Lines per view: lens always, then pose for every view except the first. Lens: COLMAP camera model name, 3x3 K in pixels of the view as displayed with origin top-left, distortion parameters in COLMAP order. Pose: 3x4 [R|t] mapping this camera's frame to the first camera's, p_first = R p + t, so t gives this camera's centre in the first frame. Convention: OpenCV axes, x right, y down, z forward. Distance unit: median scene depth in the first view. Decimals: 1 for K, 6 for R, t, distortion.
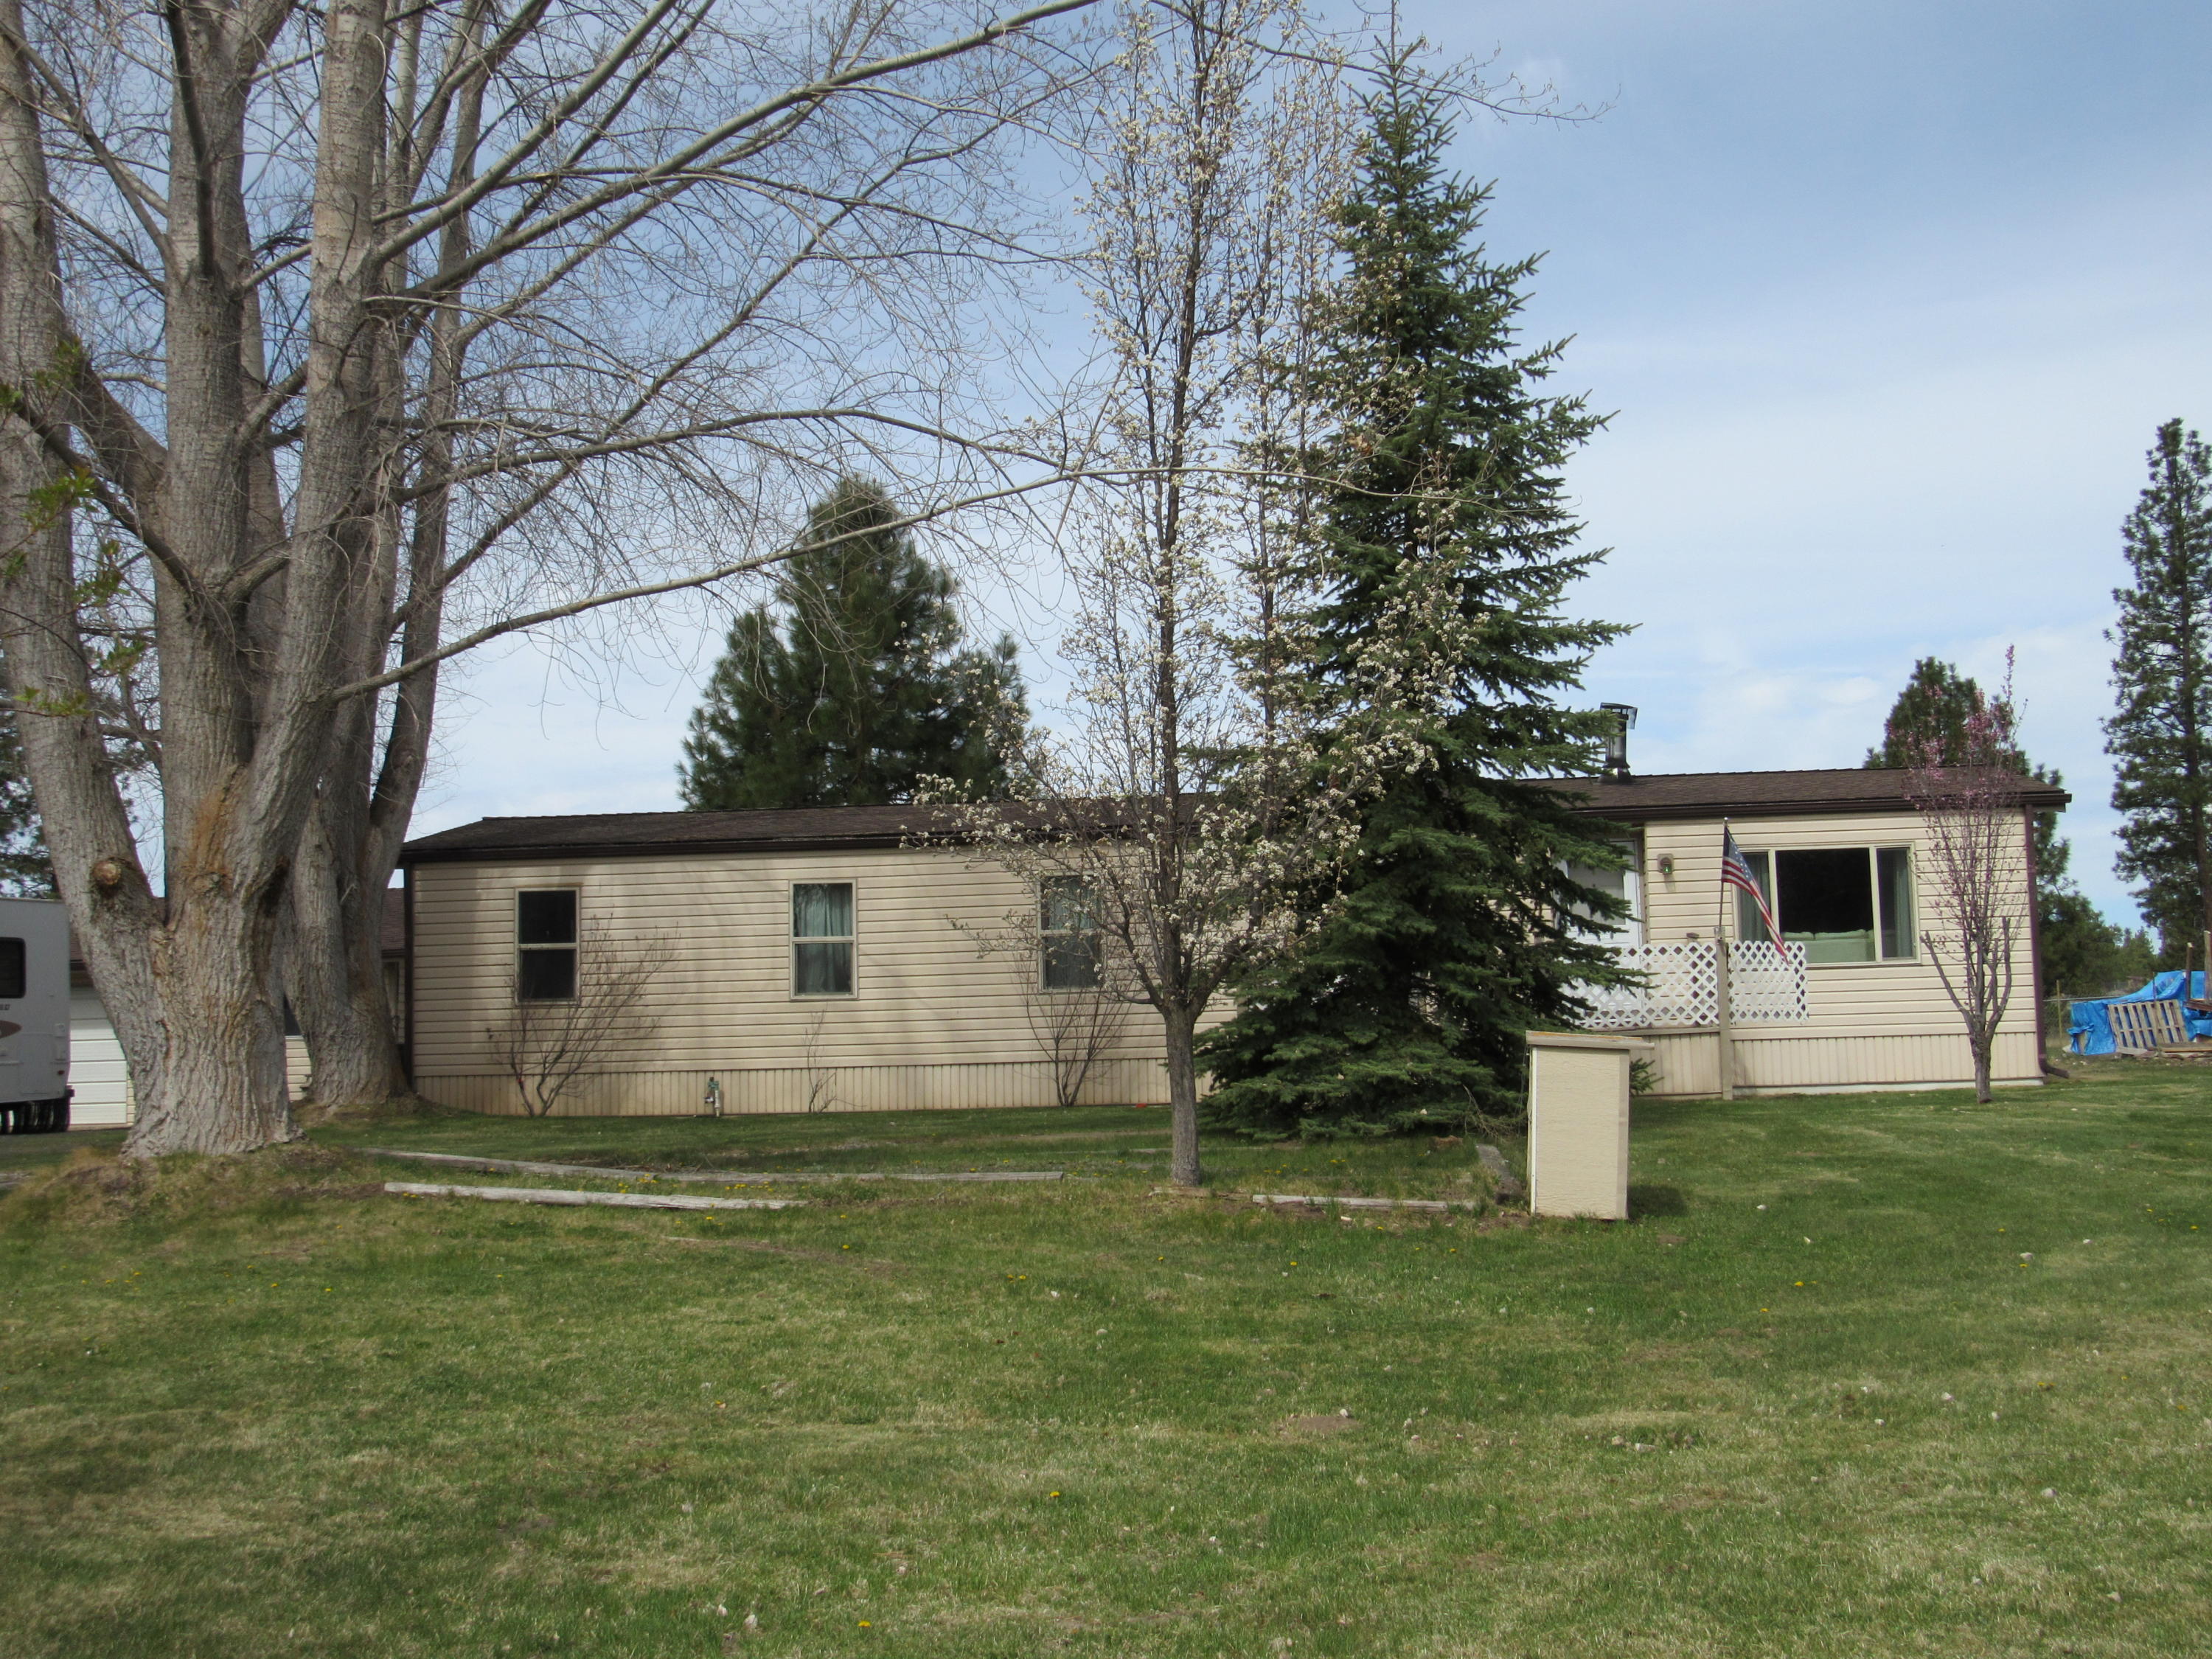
lens RADIAL K [[2548.5, 0, 1106.0], [0, 2548.5, 829.5], [0, 0, 1]] dist [-0.003496, -0.001690]
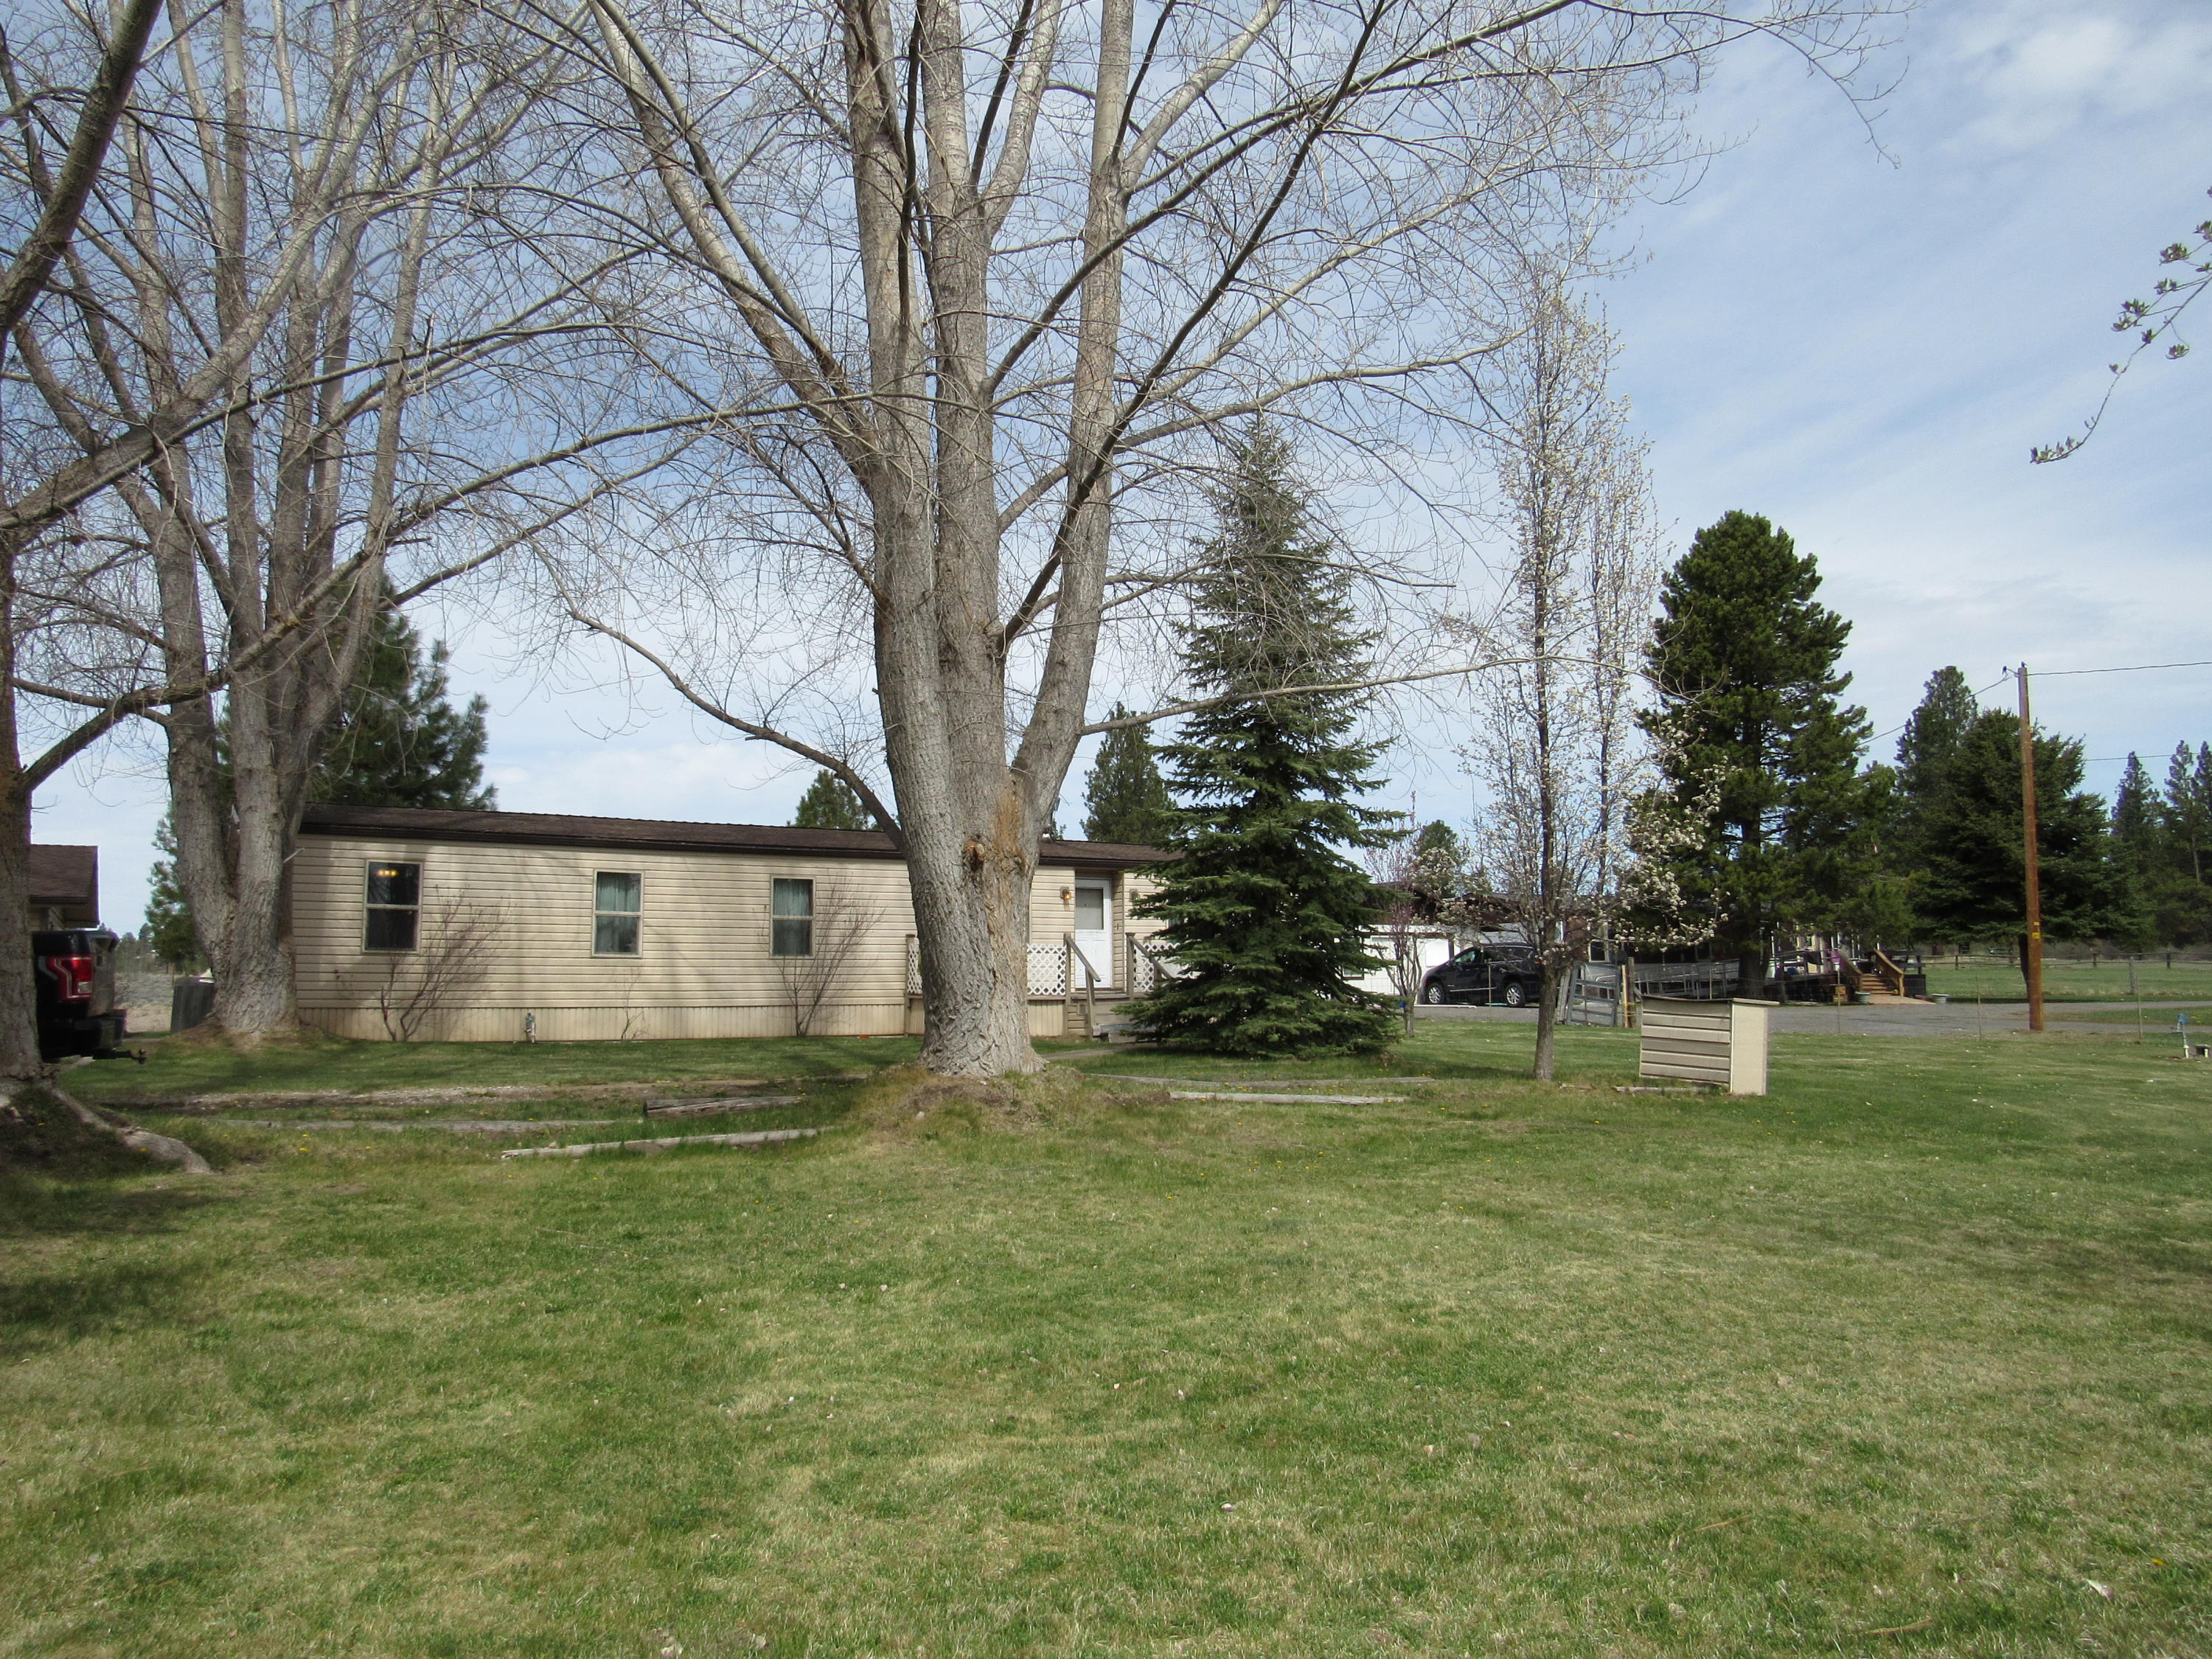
lens RADIAL K [[1603.3, 0, 1119.9], [0, 1603.3, 821.5], [0, 0, 1]] dist [-0.024011, 0.001033]
pose [[0.811136, 0.084789, 0.578679, -0.392803], [-0.067043, 0.996393, -0.052019, 0.020699], [-0.581003, 0.003398, 0.813895, 0.145721]]
